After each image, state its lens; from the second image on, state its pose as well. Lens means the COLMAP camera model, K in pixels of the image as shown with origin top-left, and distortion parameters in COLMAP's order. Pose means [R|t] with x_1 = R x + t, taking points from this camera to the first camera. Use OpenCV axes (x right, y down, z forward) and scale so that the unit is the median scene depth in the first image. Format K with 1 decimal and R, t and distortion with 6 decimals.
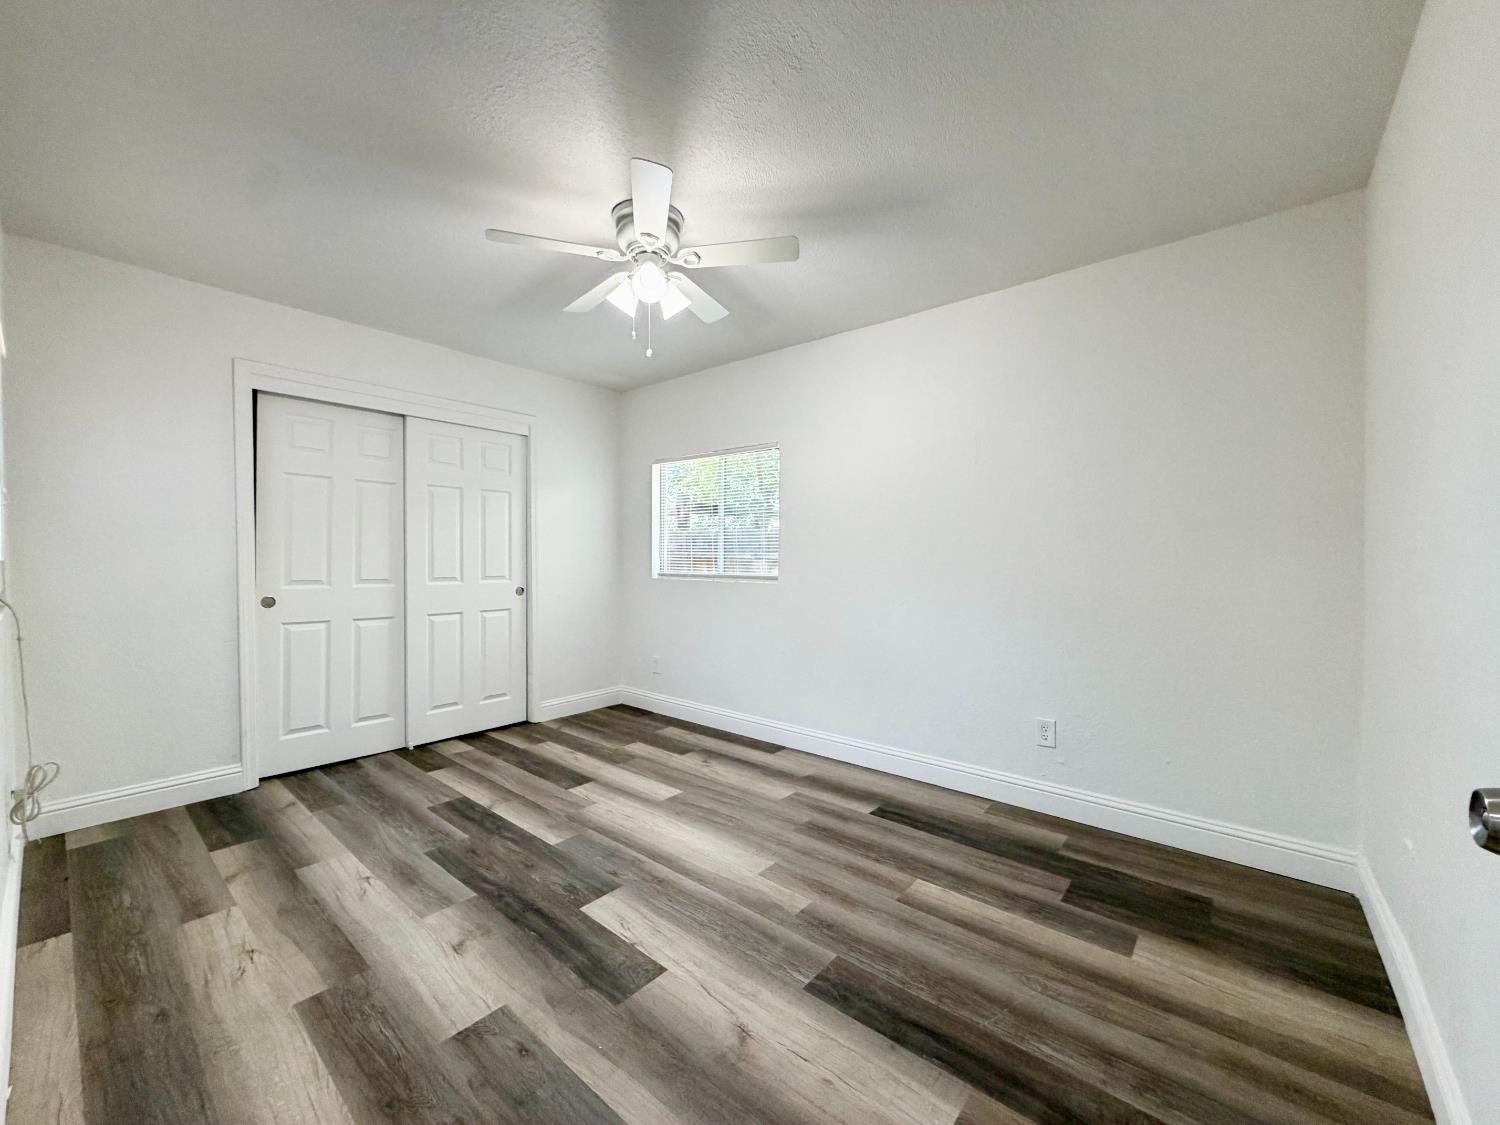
lens RADIAL K [[595.0, 0, 750.0], [0, 595.0, 562.5], [0, 0, 1]] dist [0.001235, -0.000211]
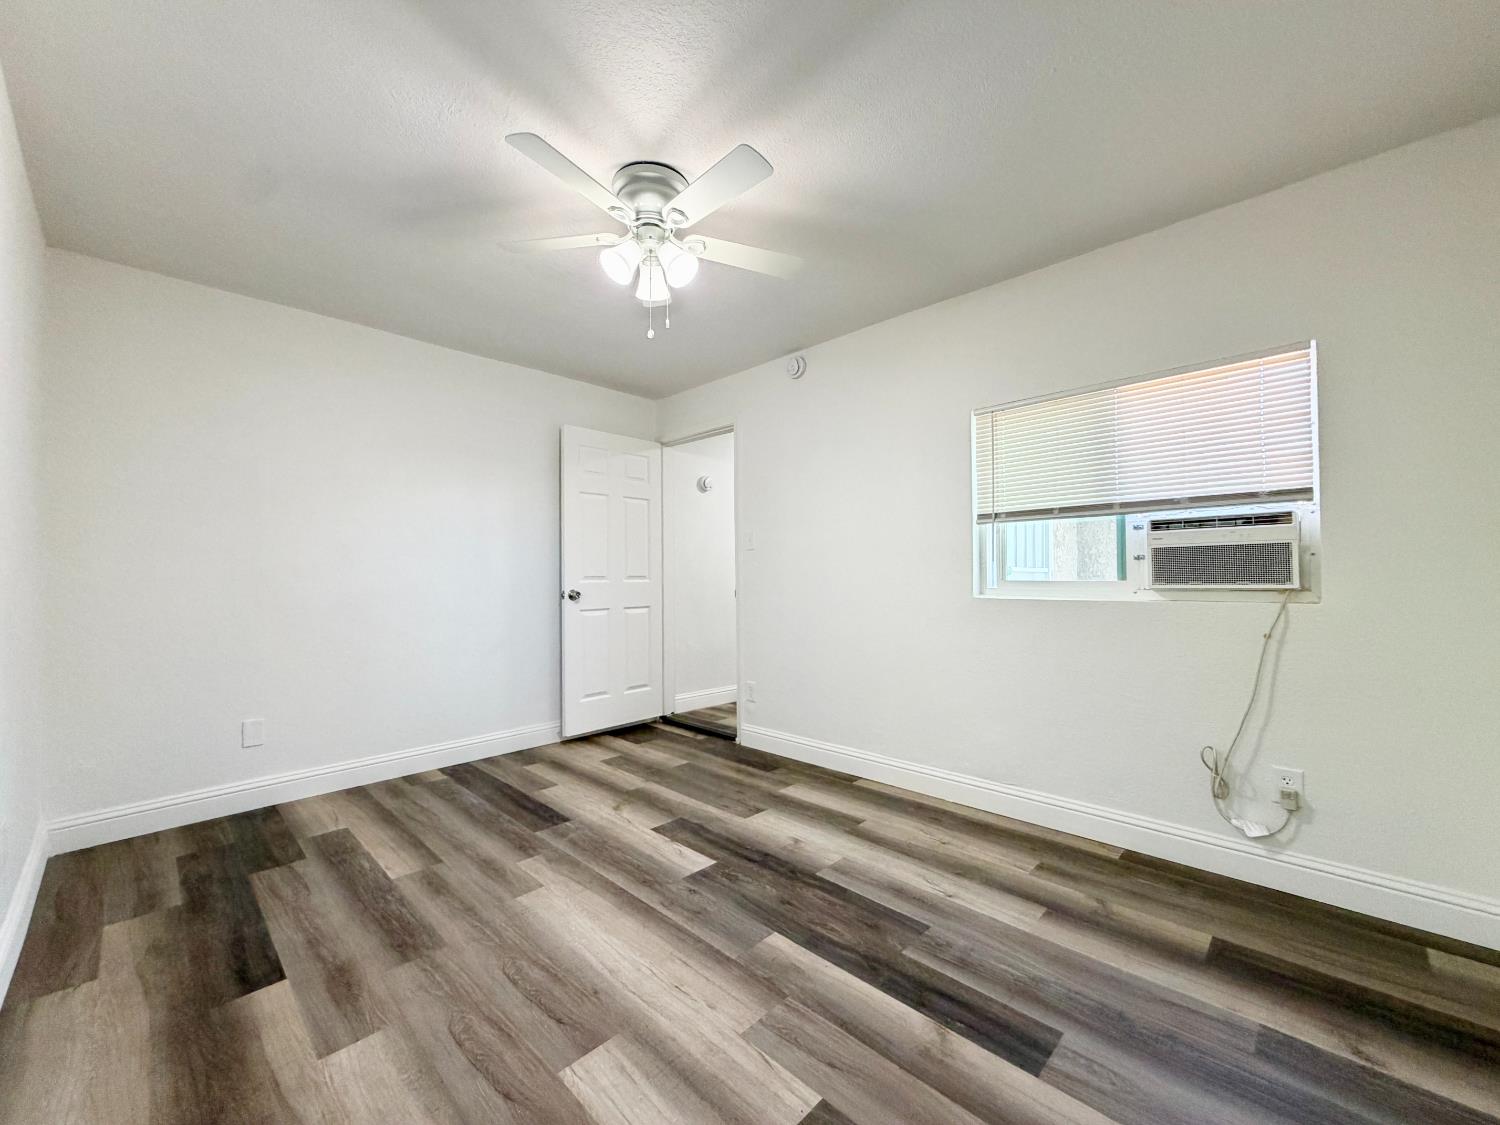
lens RADIAL K [[595.0, 0, 750.0], [0, 595.0, 562.5], [0, 0, 1]] dist [0.001235, -0.000211]
pose [[-0.997661, 0.005134, 0.068157, -0.395881], [0.004710, 0.999969, -0.006375, 0.004575], [-0.068187, -0.006039, -0.997654, 1.979247]]
